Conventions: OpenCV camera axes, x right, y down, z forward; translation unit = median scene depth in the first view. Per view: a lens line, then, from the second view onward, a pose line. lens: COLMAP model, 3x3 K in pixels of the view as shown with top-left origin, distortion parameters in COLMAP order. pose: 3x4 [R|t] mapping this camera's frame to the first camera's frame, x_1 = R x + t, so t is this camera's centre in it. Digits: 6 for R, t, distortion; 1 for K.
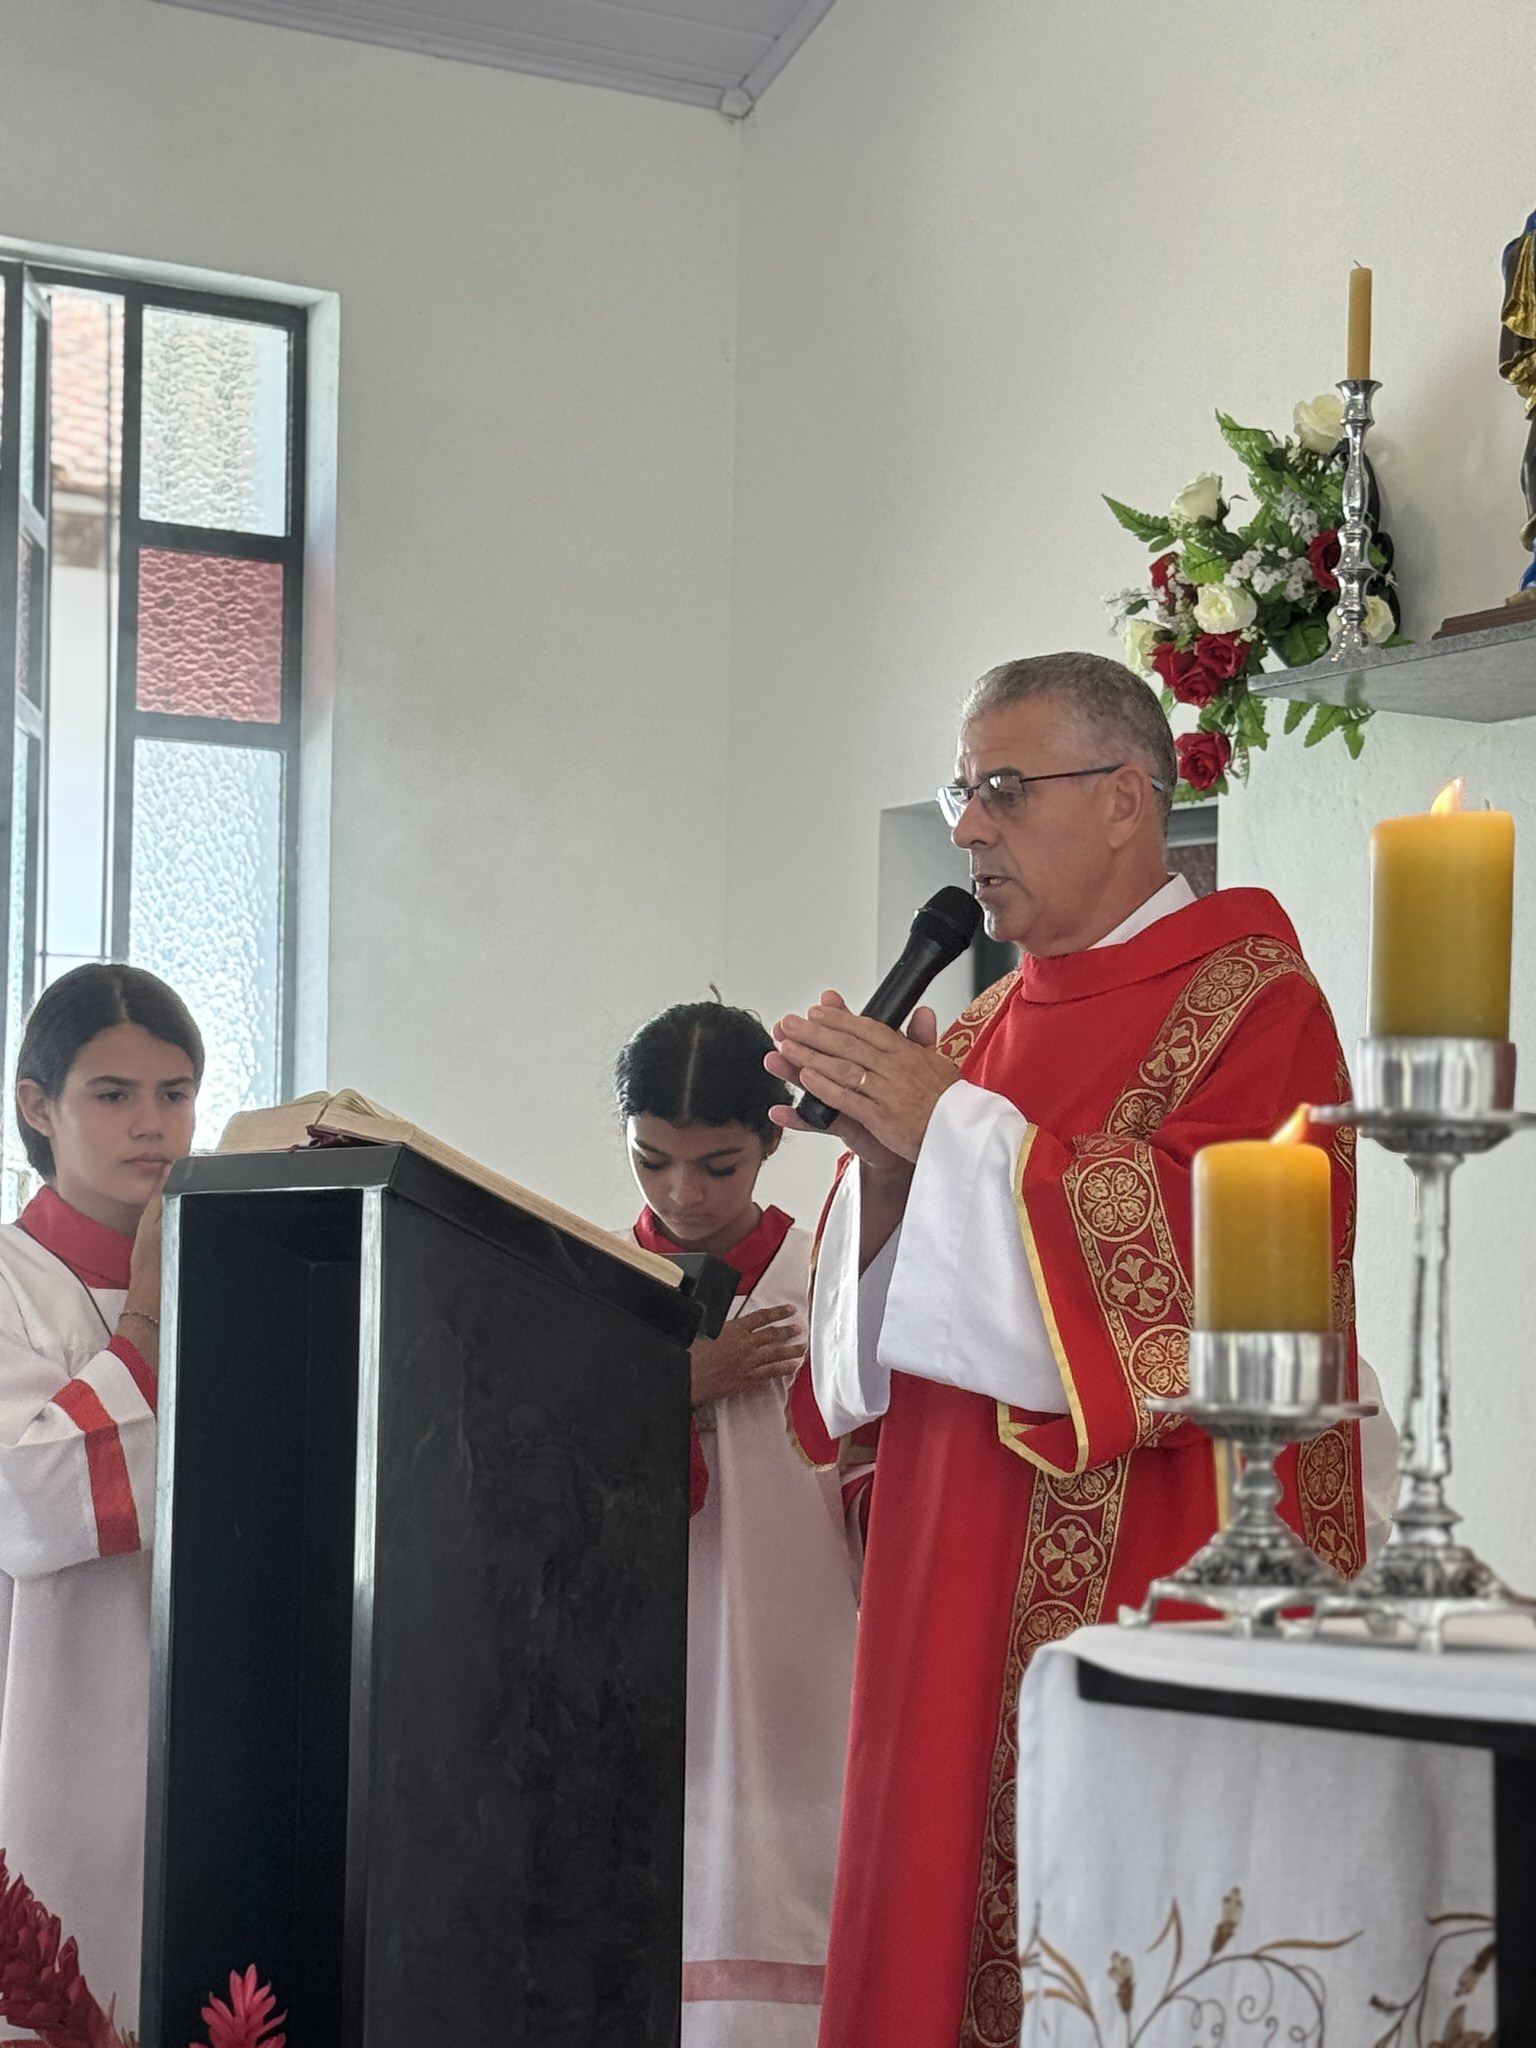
lens RADIAL K [[4530.1, 0, 768.0], [0, 4530.1, 1024.0], [0, 0, 1]] dist [0.327694, -3.133479]
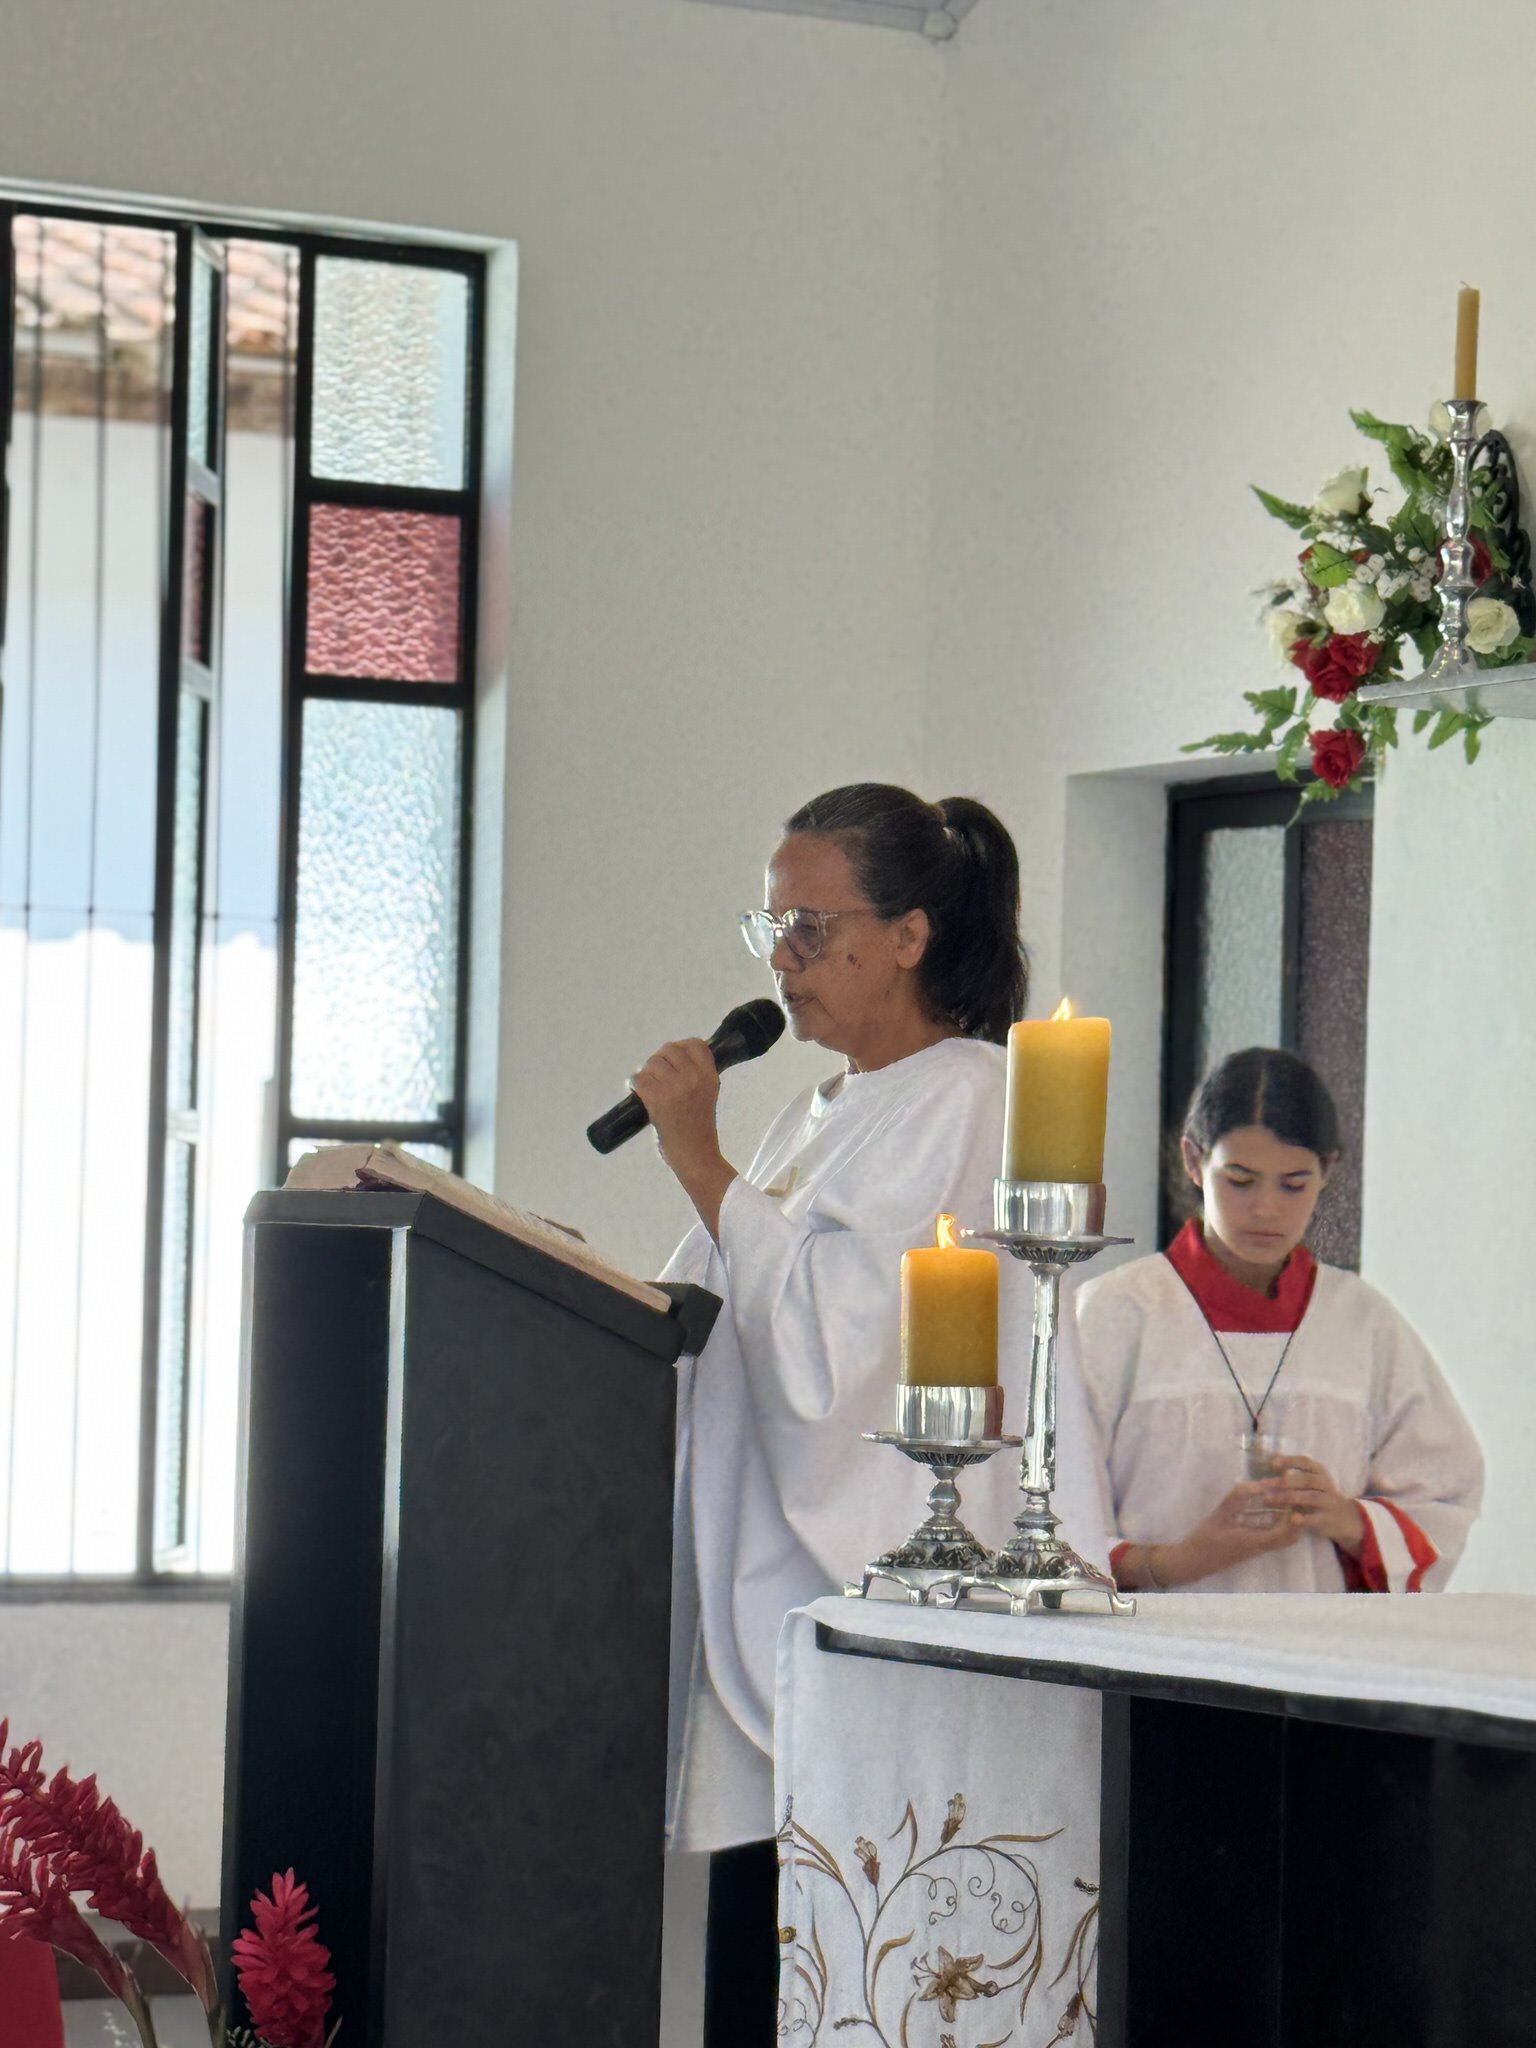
lens RADIAL K [[6031.1, 0, 768.0], [0, 6031.1, 1024.0], [0, 0, 1]] dist [0.144817, -3.304000]
pose [[0.996045, 0.008297, -0.088467, 0.087848], [-0.005509, 0.999482, 0.031714, -0.040334], [0.088684, -0.031101, 0.995574, -0.333167]]
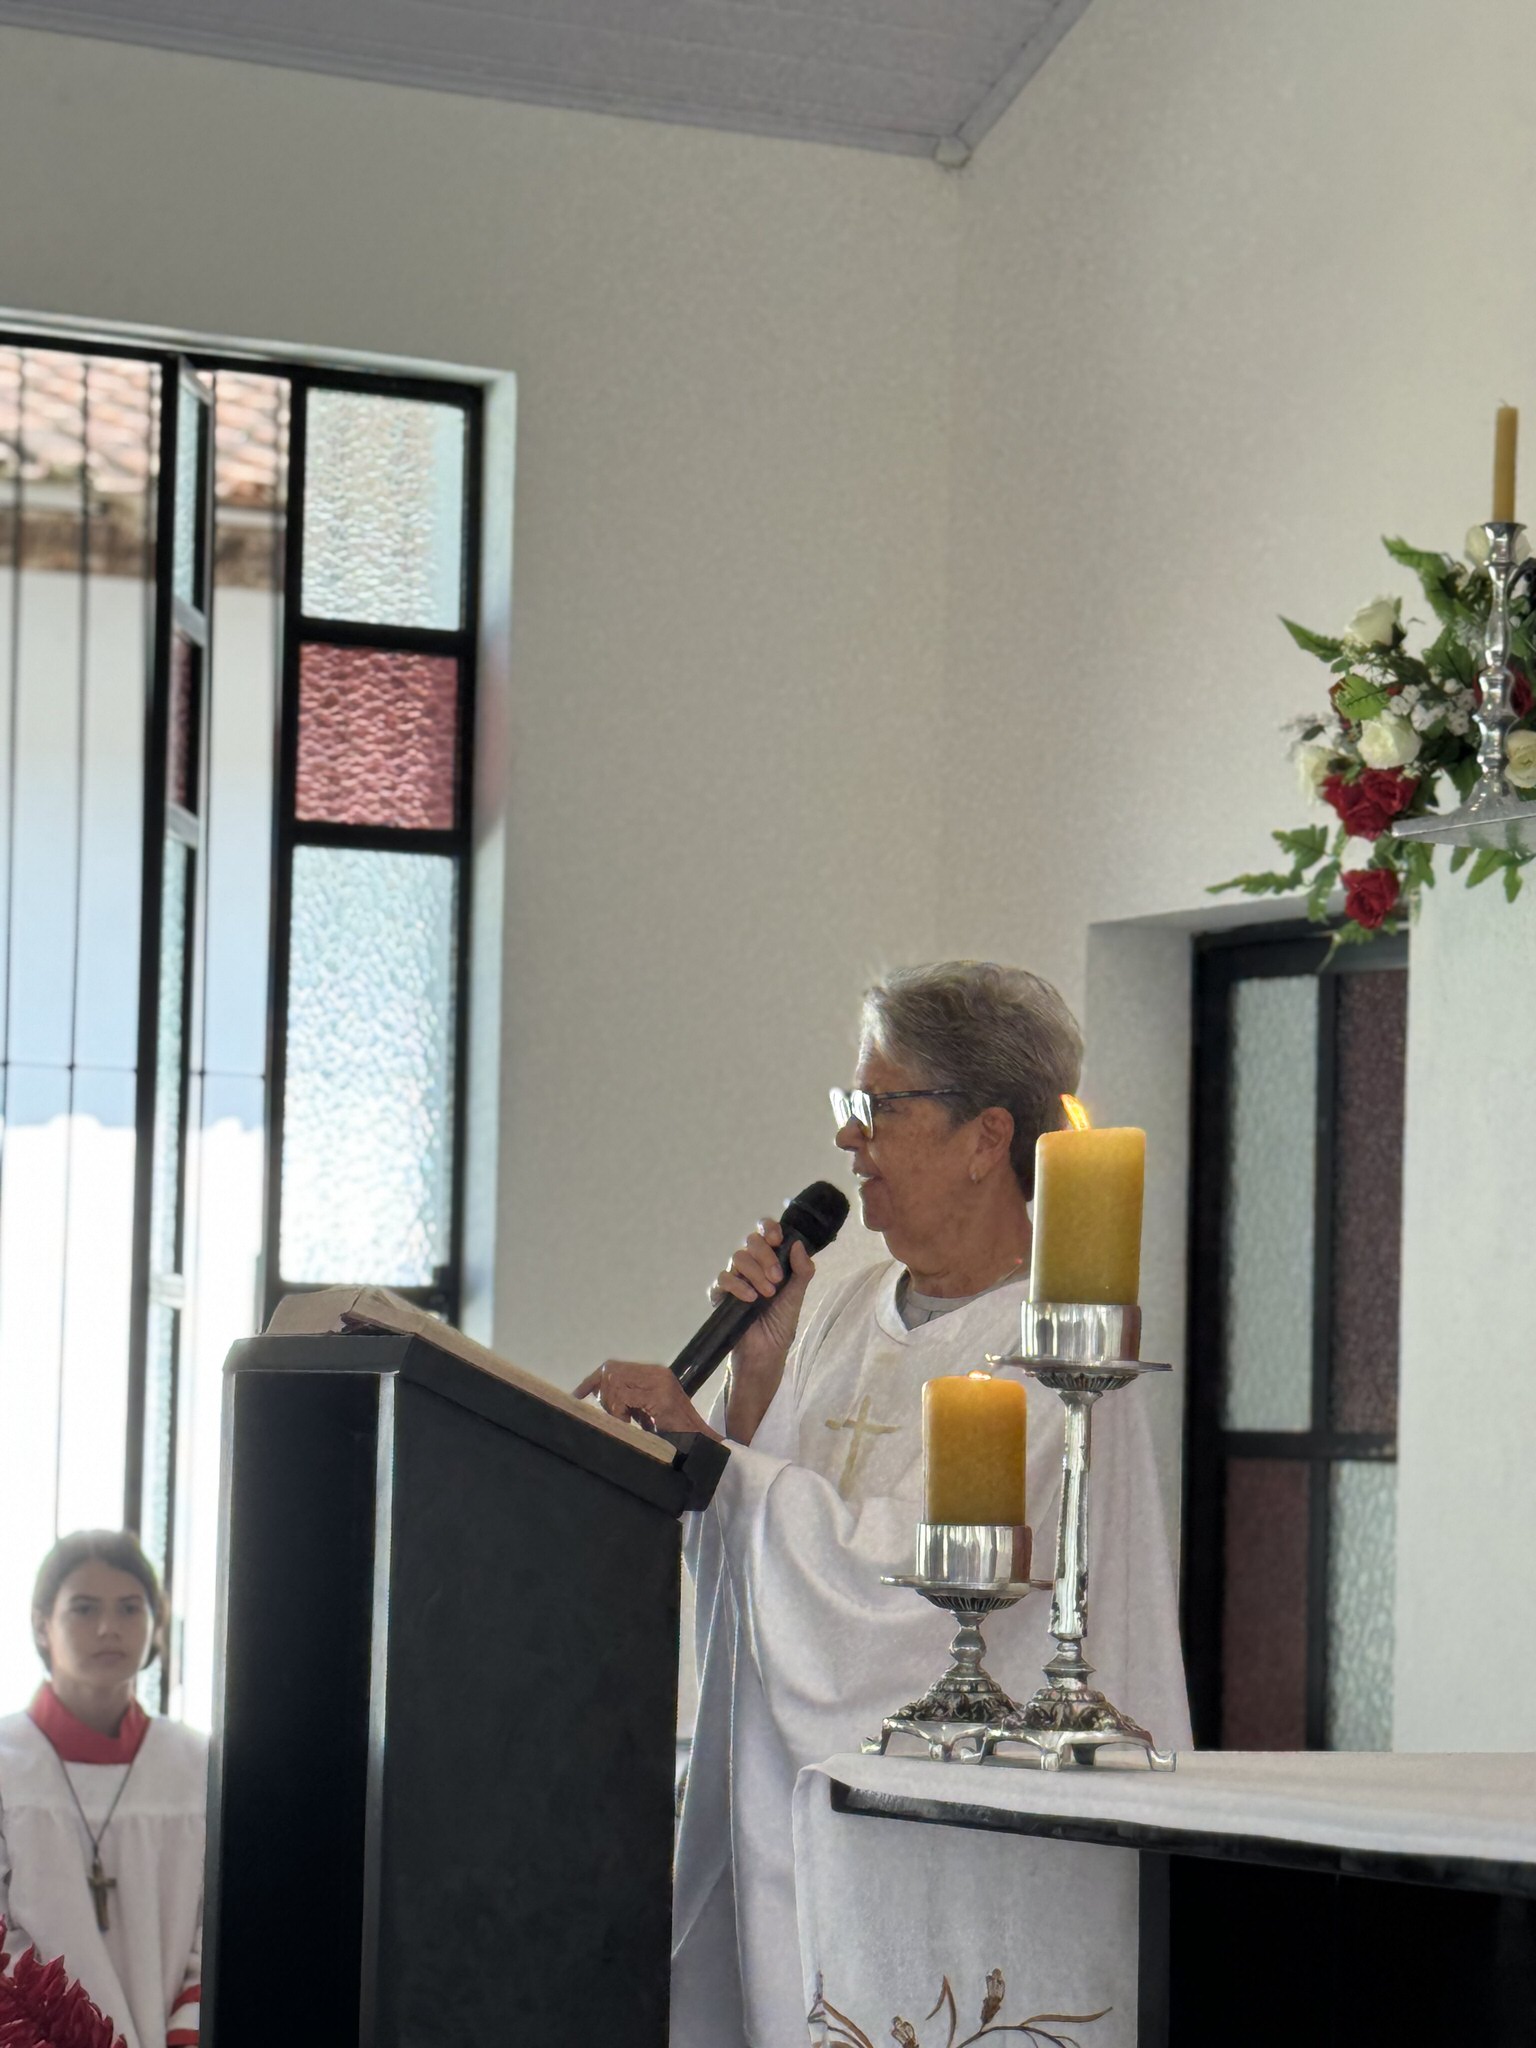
lens RADIAL K [[6117.6, 0, 768.0], [0, 6117.6, 1024.0], [0, 0, 1]] dist [0.099881, -0.637285]
pose [[0.995952, 0.004046, -0.089799, 0.084073], [-0.004177, 0.999990, -0.001272, -0.028895], [0.089793, 0.001642, 0.995959, -0.294631]]
